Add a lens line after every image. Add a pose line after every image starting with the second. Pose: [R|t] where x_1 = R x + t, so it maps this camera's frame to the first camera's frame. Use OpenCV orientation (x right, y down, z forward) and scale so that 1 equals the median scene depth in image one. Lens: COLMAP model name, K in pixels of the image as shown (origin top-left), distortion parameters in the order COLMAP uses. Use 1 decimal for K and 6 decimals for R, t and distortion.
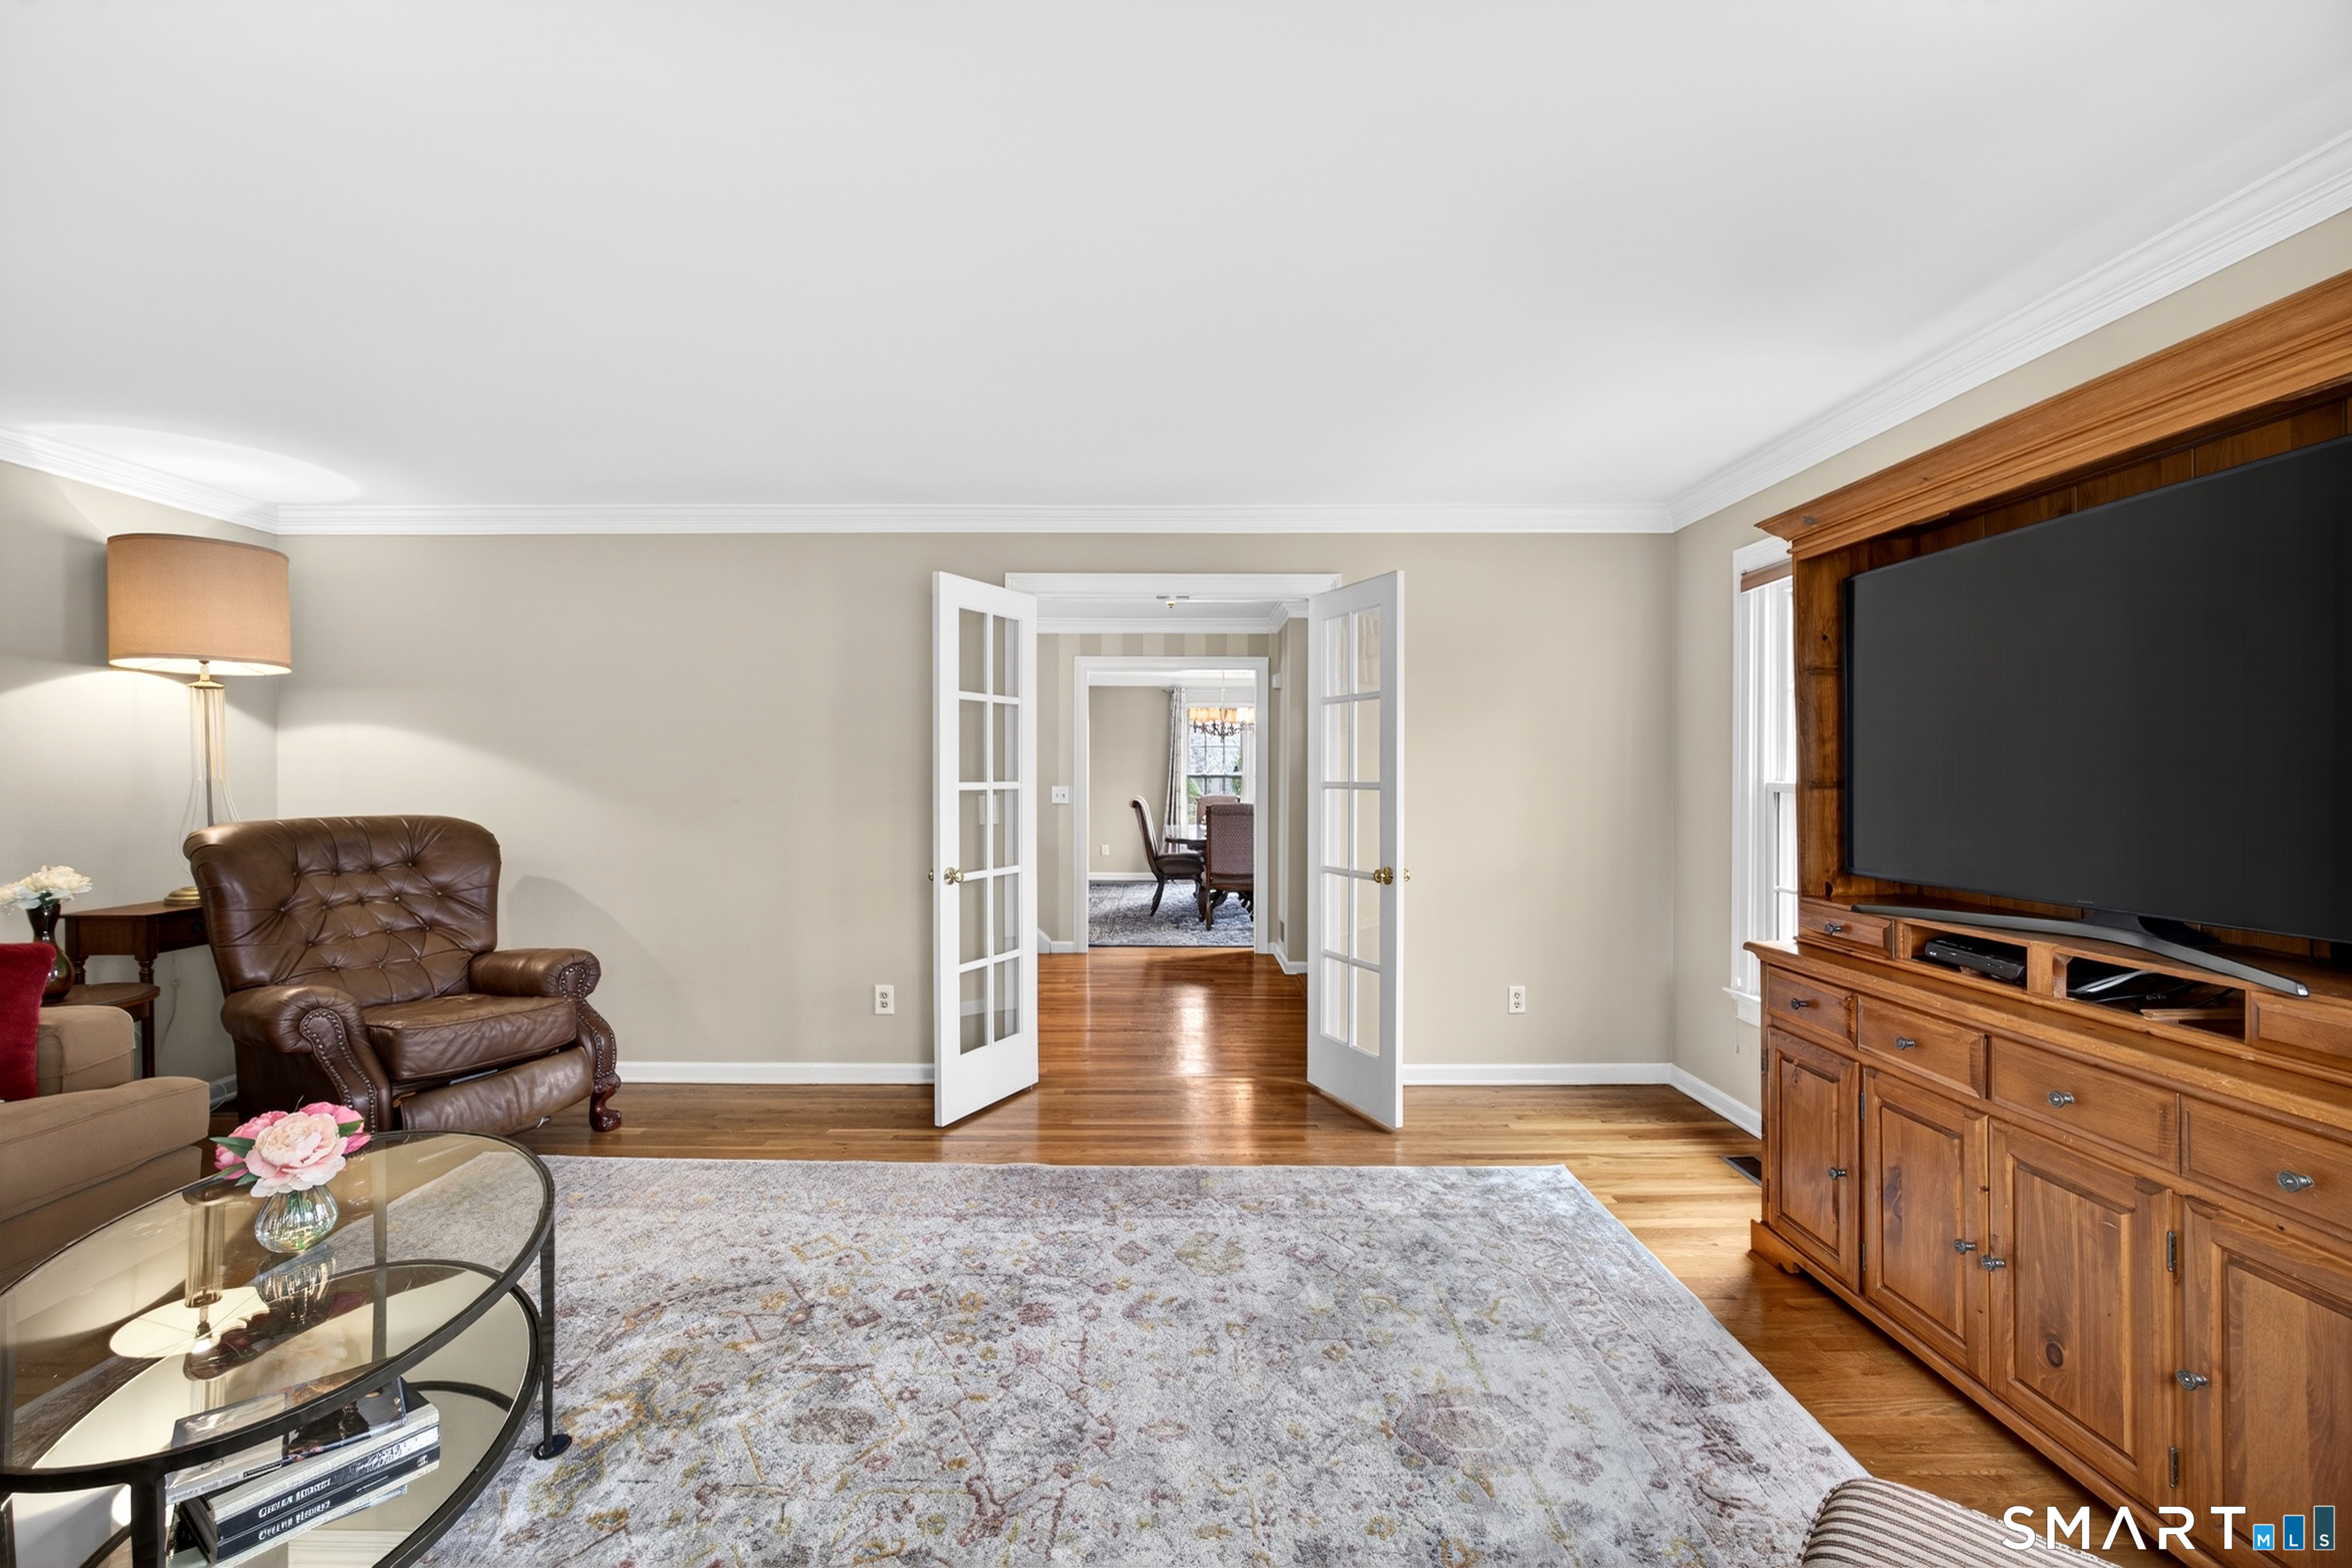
lens RADIAL K [[1043.2, 0, 1176.0], [0, 1043.2, 784.0], [0, 0, 1]] dist [-0.033167, 0.000390]
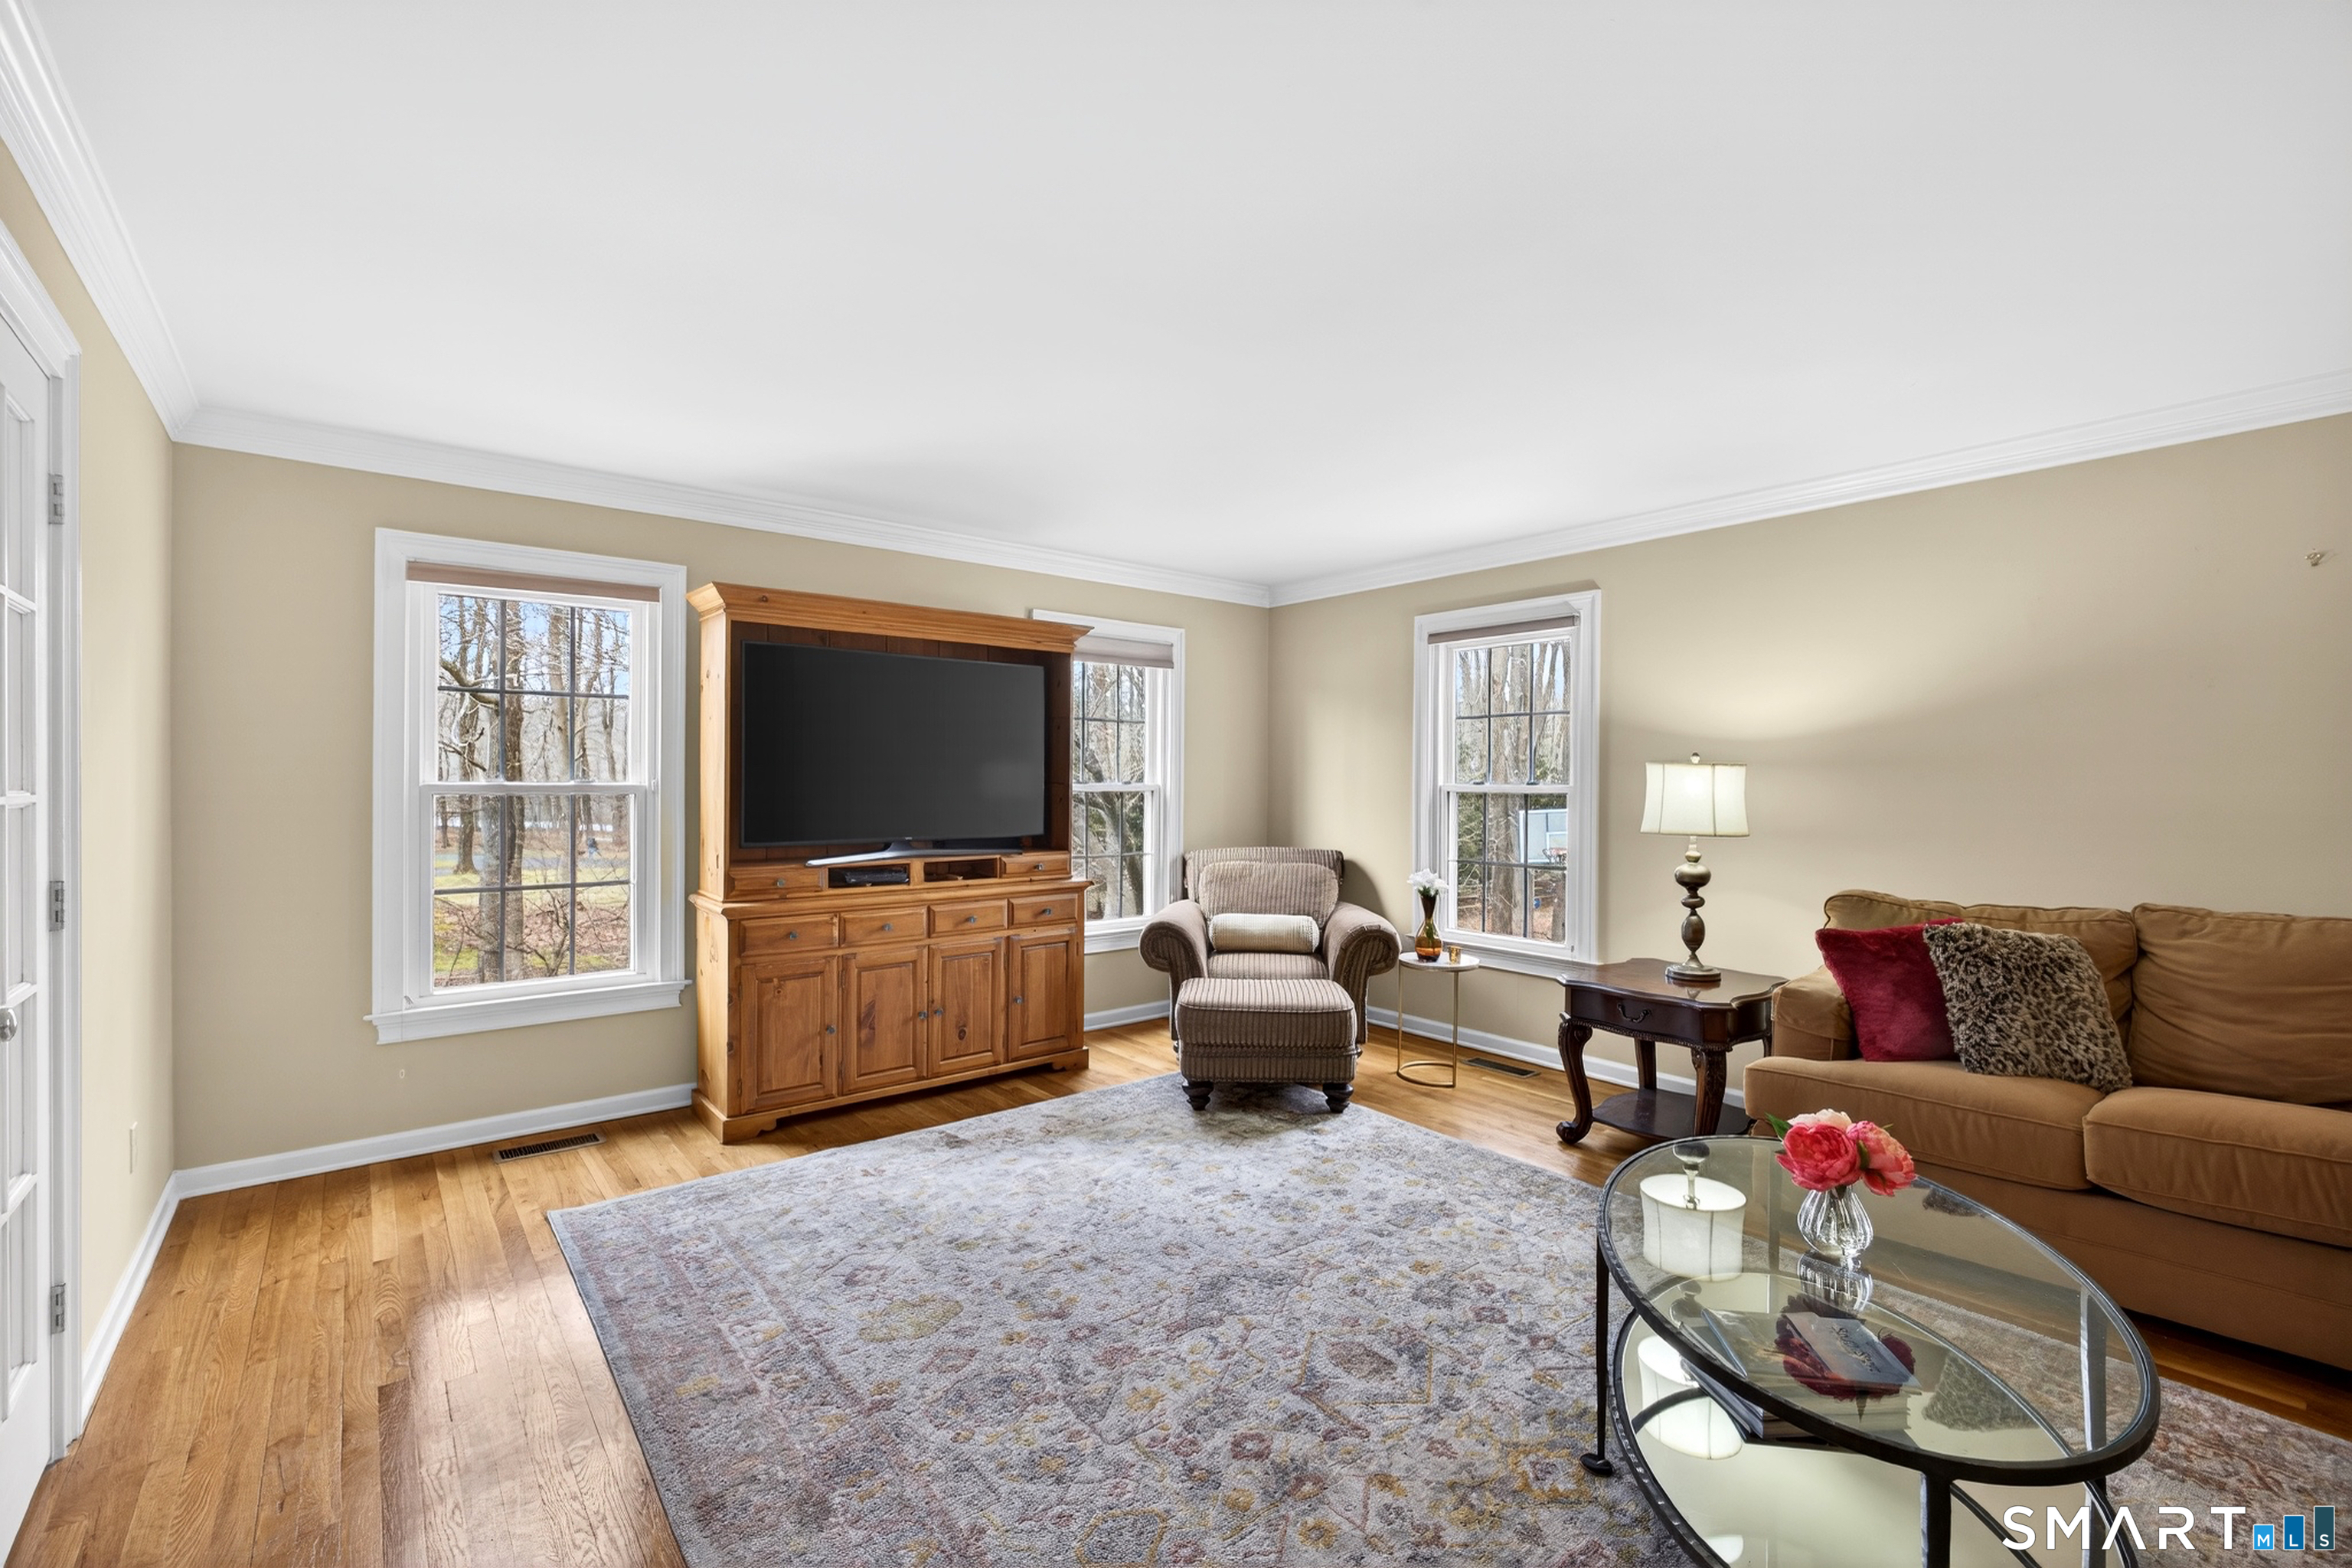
lens RADIAL K [[1023.4, 0, 1158.9], [0, 1023.4, 770.9], [0, 0, 1]] dist [-0.002576, -0.000126]
pose [[-0.616238, -0.000681, 0.787560, -1.016428], [0.002106, 0.999995, 0.002512, -0.030487], [-0.787557, 0.003207, -0.616233, 1.720502]]
